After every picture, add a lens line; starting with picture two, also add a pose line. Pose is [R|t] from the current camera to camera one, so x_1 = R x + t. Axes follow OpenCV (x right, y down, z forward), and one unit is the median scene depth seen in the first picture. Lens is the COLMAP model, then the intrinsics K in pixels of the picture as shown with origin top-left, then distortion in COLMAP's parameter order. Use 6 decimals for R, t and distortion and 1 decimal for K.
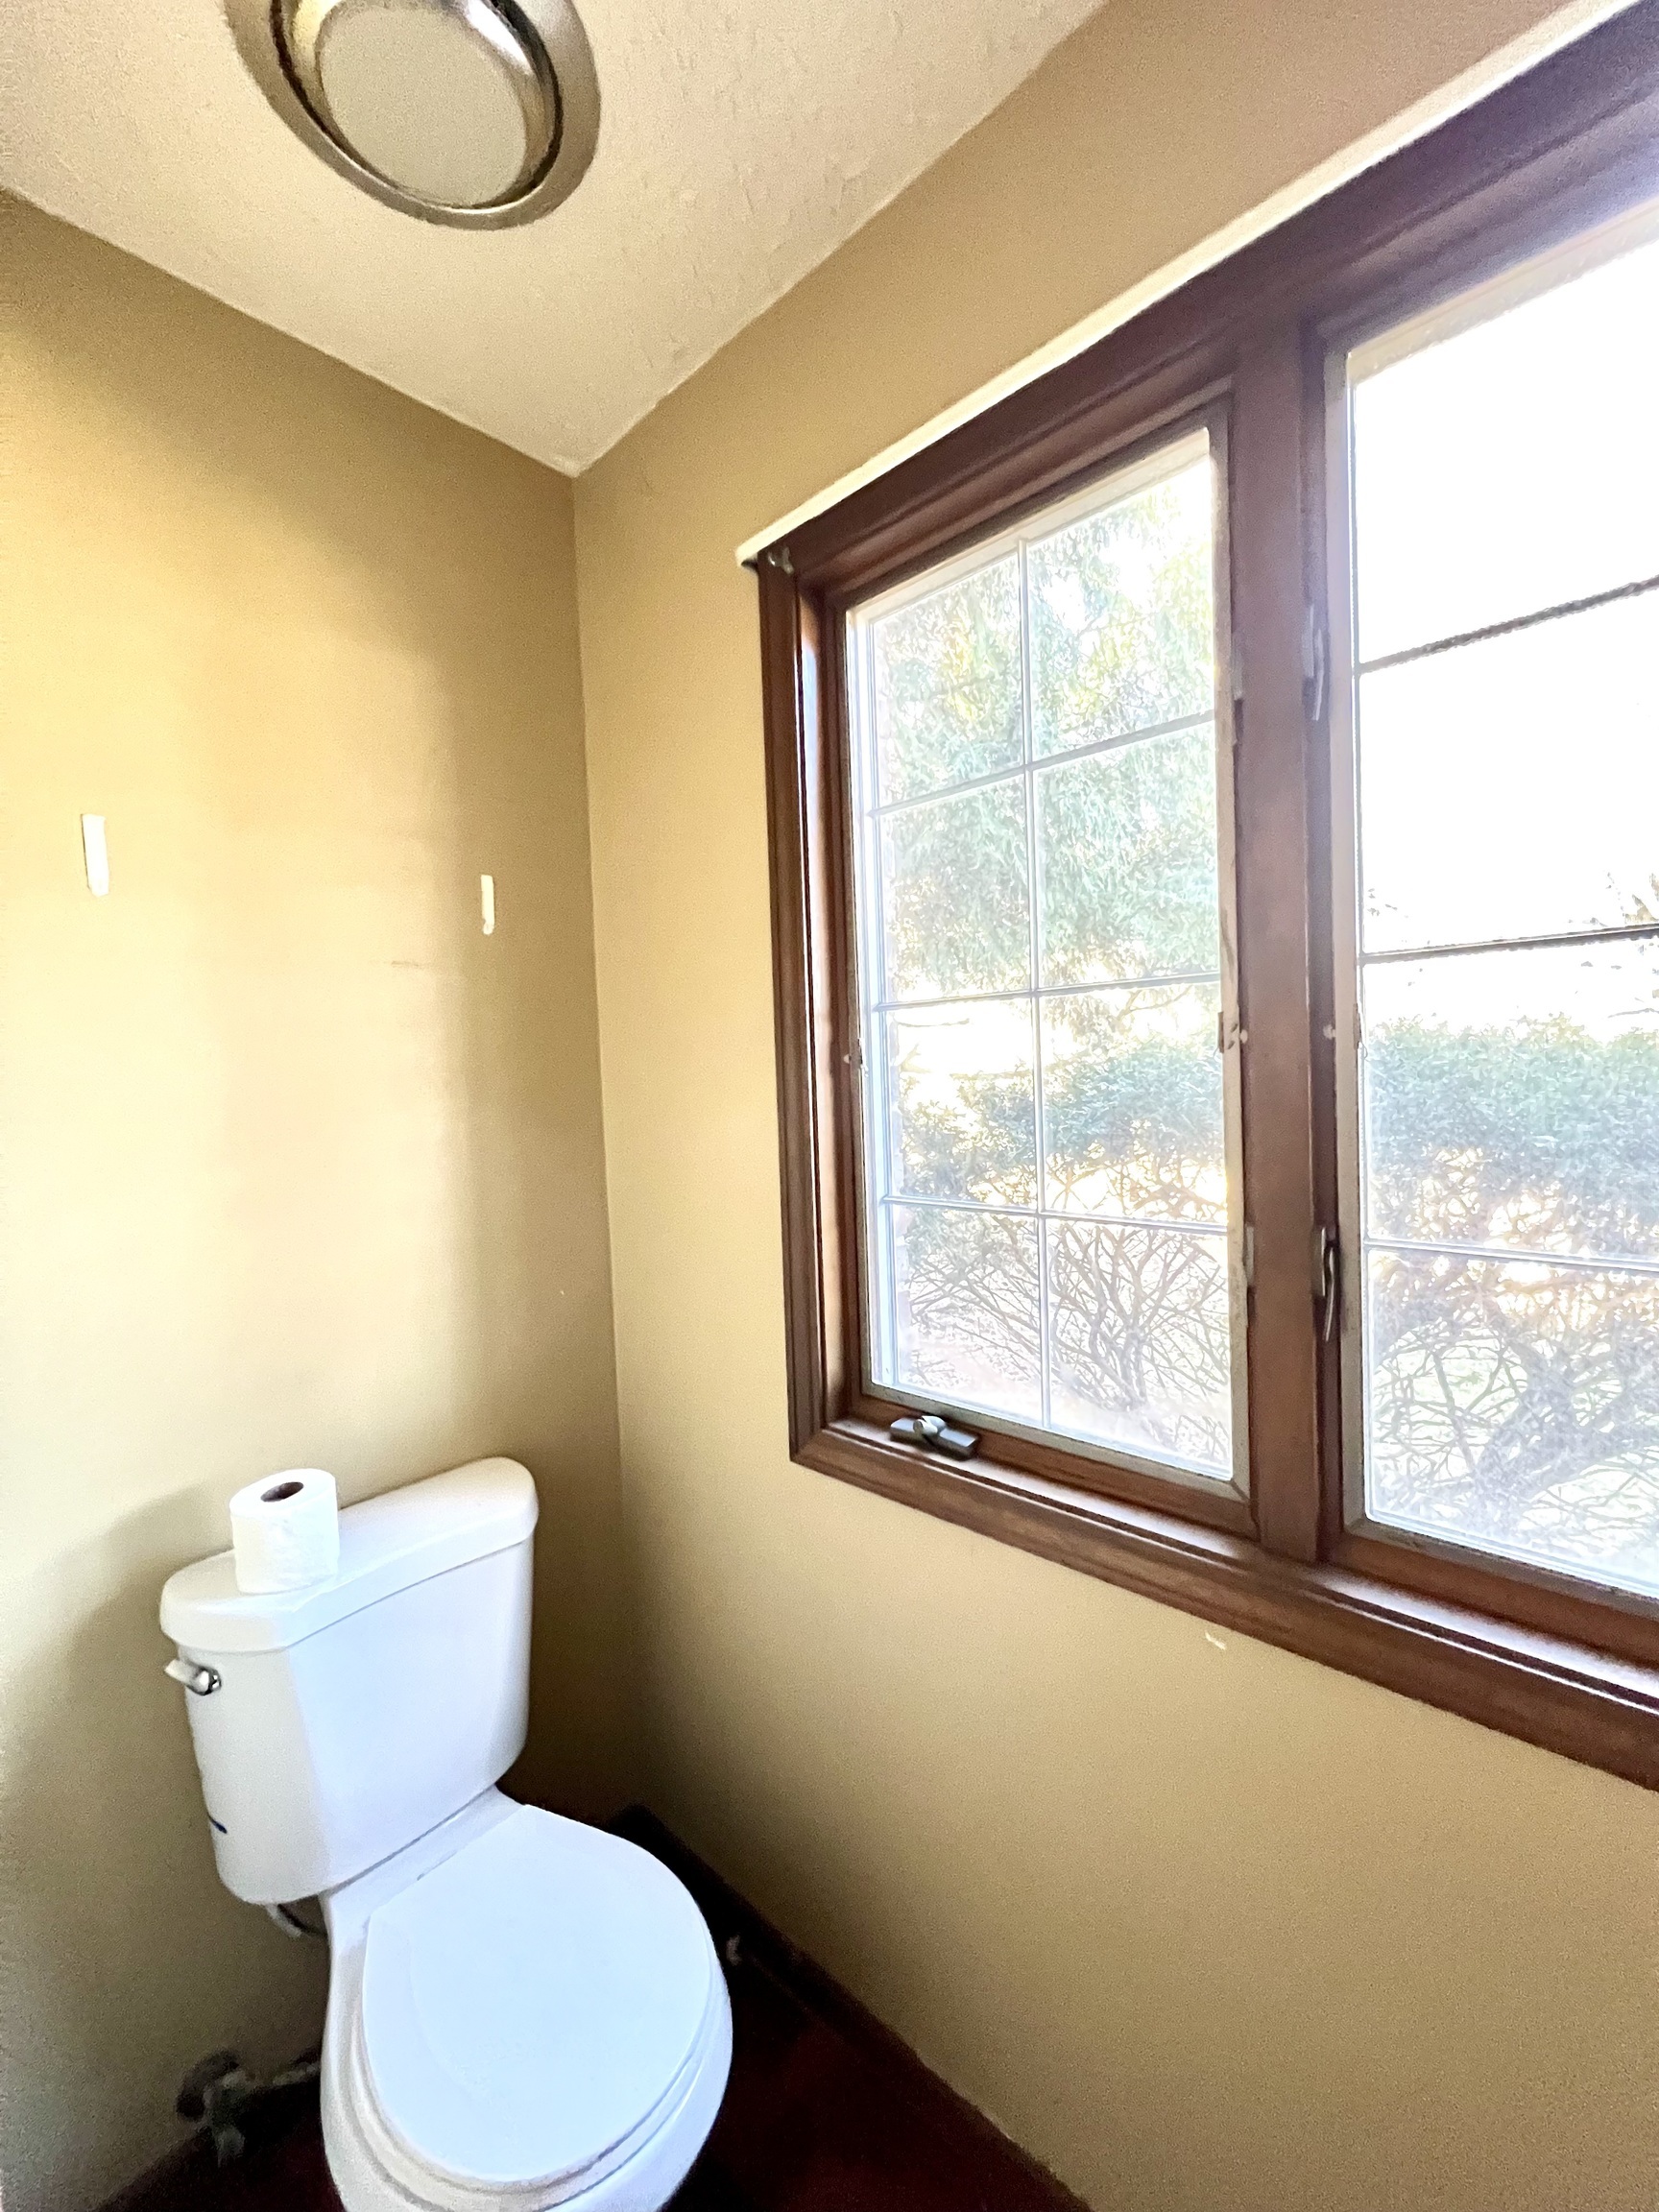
lens RADIAL K [[894.0, 0, 816.6], [0, 894.0, 1116.2], [0, 0, 1]] dist [0.010450, -0.000525]
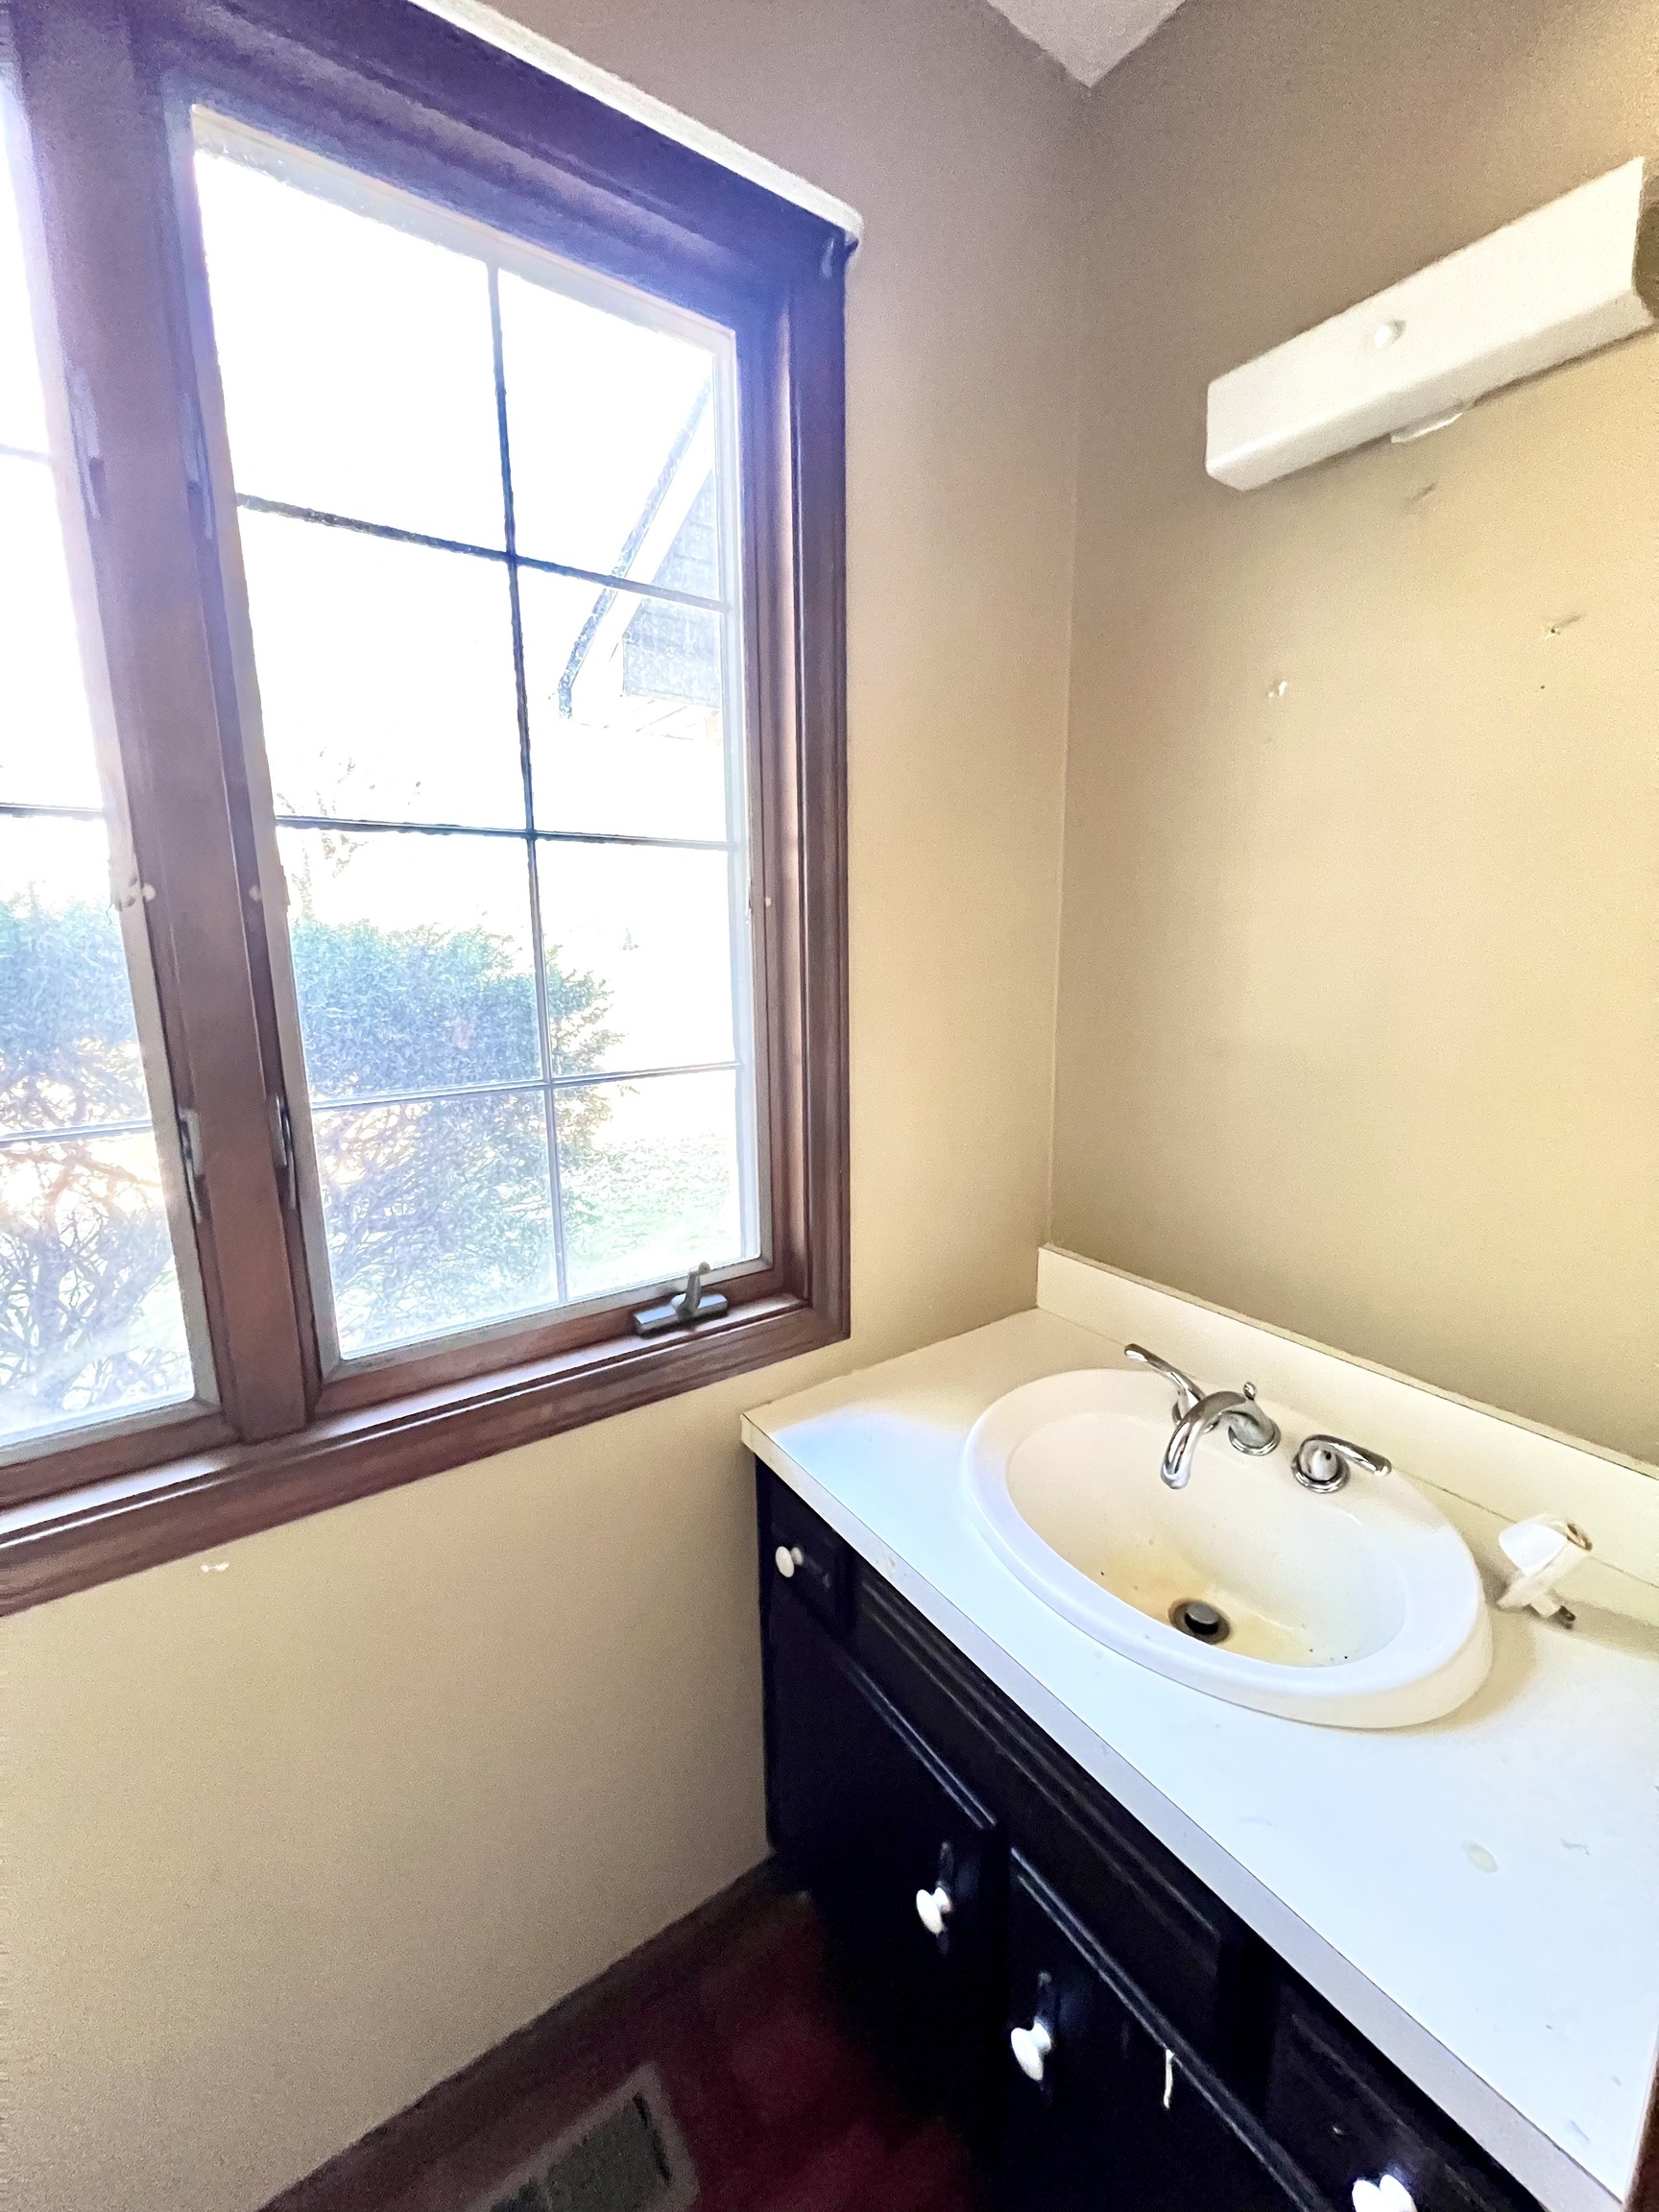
lens RADIAL K [[877.1, 0, 823.0], [0, 877.1, 1088.3], [0, 0, 1]] dist [0.000665, 0.000073]
pose [[0.222489, -0.149189, 0.963453, -0.216183], [0.039569, 0.988790, 0.143975, -0.000954], [-0.974132, 0.006090, 0.225899, 0.202254]]
